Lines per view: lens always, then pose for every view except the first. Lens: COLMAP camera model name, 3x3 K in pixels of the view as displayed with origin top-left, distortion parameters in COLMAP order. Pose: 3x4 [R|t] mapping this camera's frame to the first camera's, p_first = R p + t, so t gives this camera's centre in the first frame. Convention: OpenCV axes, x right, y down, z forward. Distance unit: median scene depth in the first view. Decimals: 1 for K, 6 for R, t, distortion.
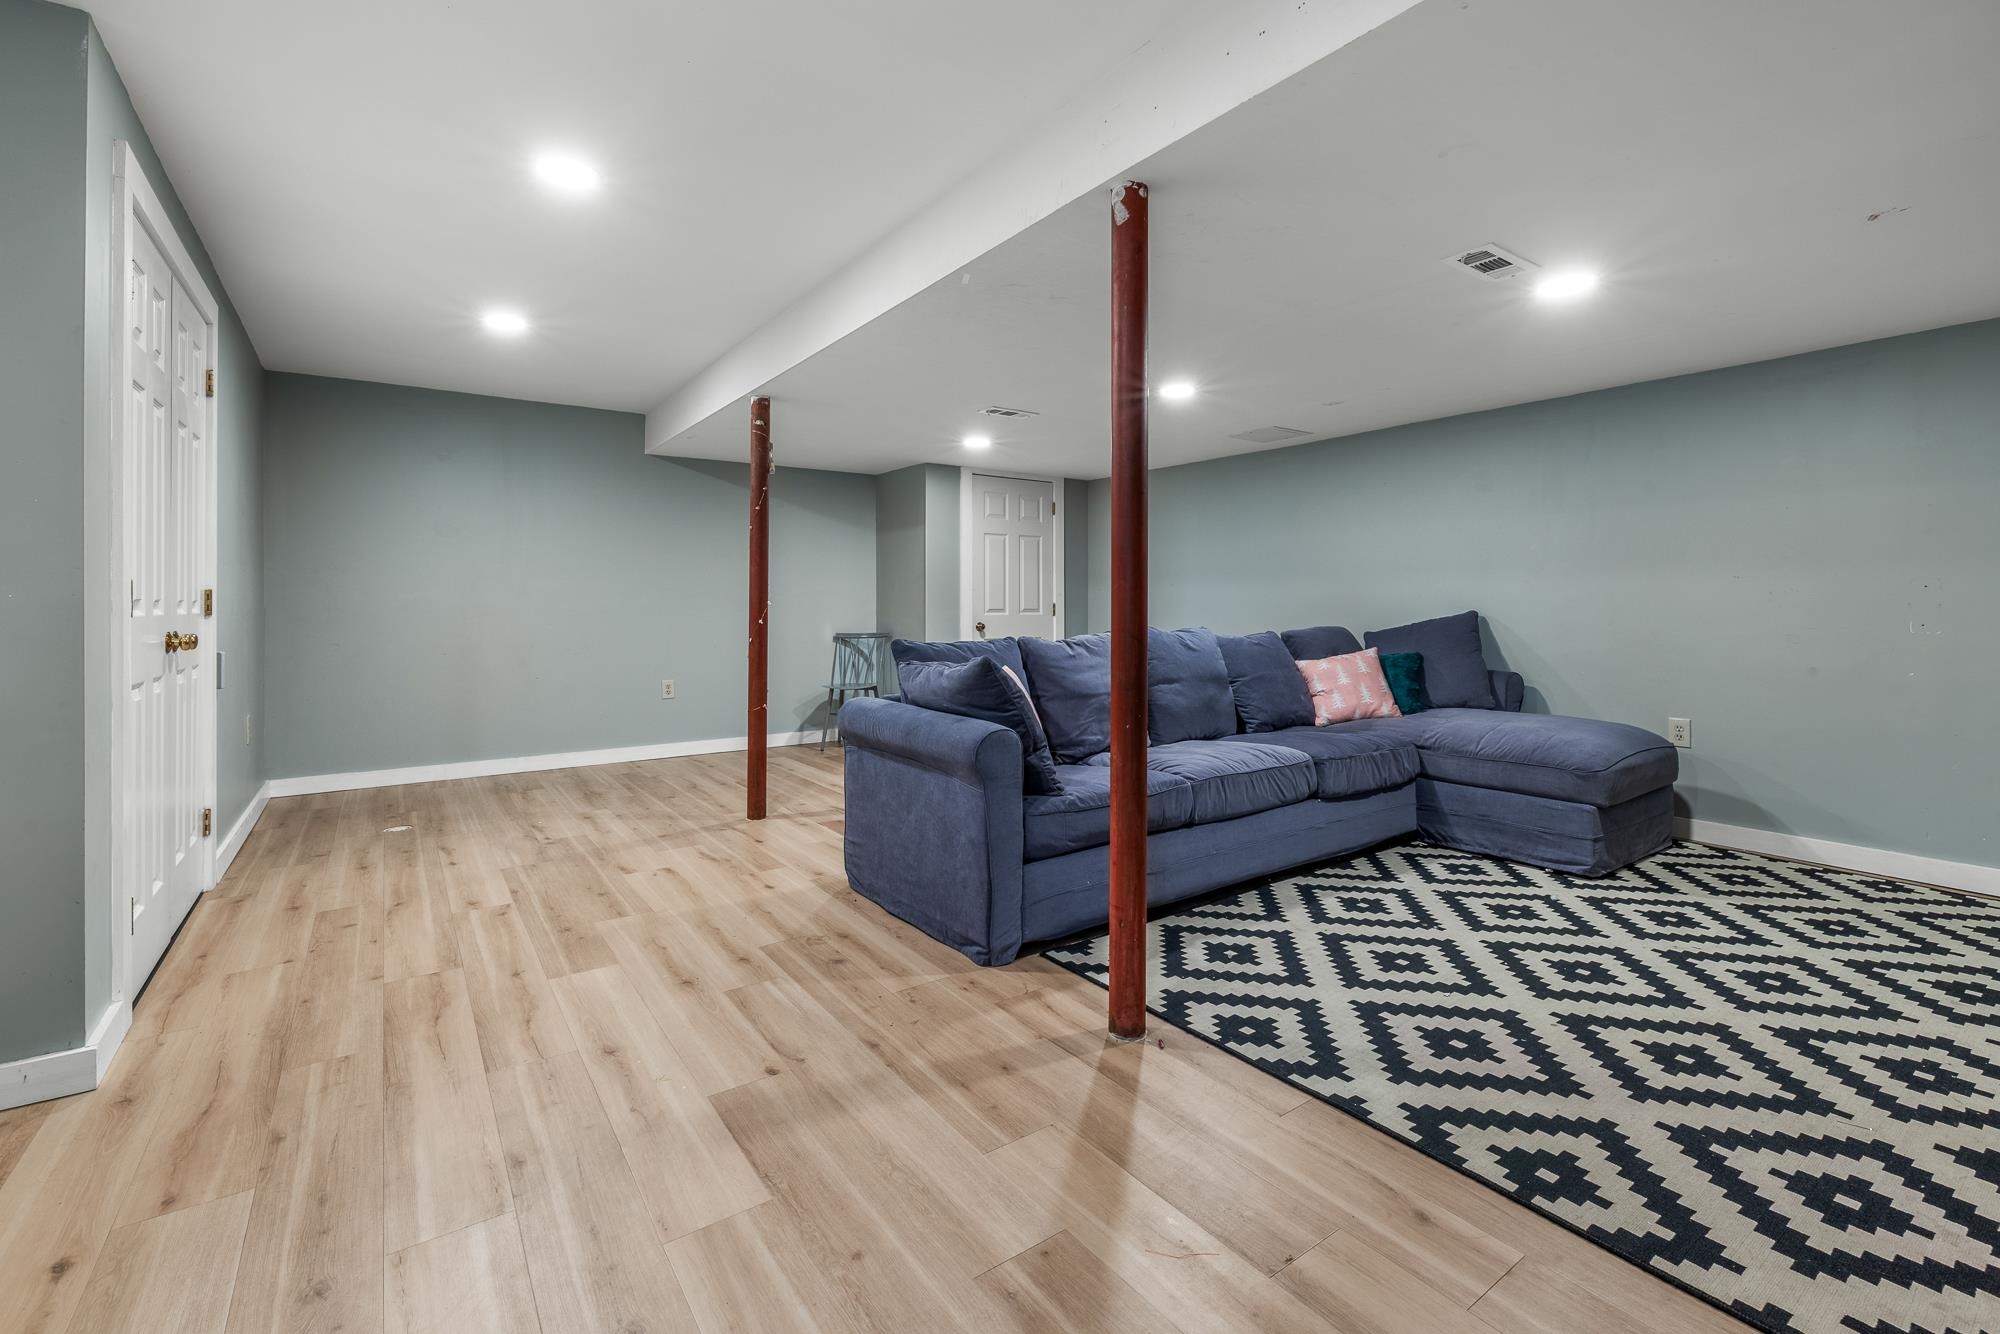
lens RADIAL K [[878.6, 0, 994.3], [0, 878.6, 598.3], [0, 0, 1]] dist [-0.003532, -0.000826]
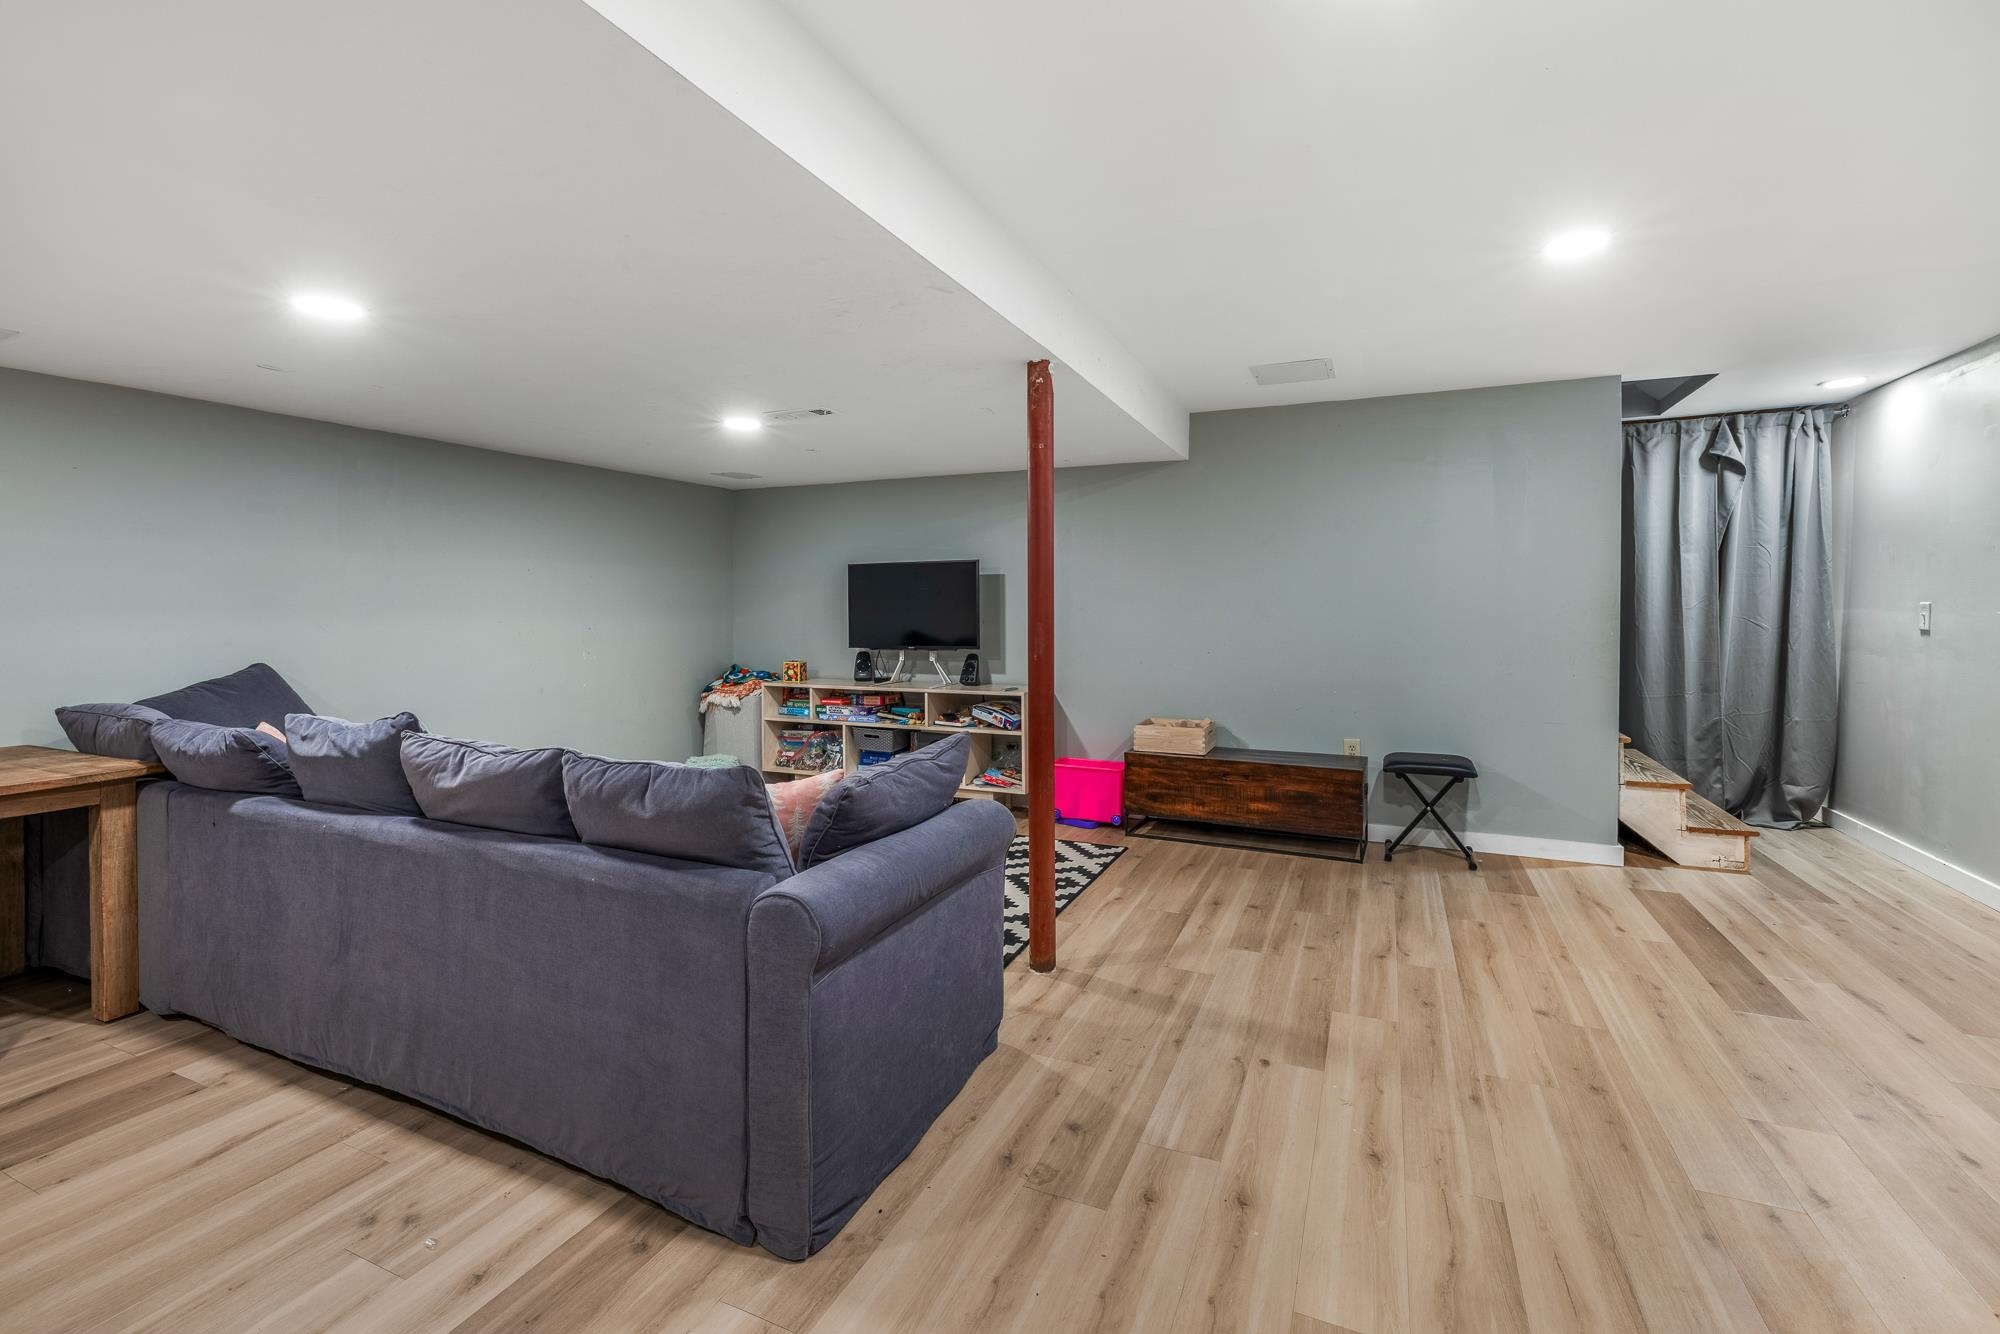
lens RADIAL K [[878.6, 0, 994.3], [0, 878.6, 598.3], [0, 0, 1]] dist [-0.003532, -0.000826]
pose [[-0.521232, 0.006261, 0.853392, -1.130934], [-0.003835, 0.999946, -0.009679, -0.094786], [-0.853406, -0.008318, -0.521180, 2.014329]]
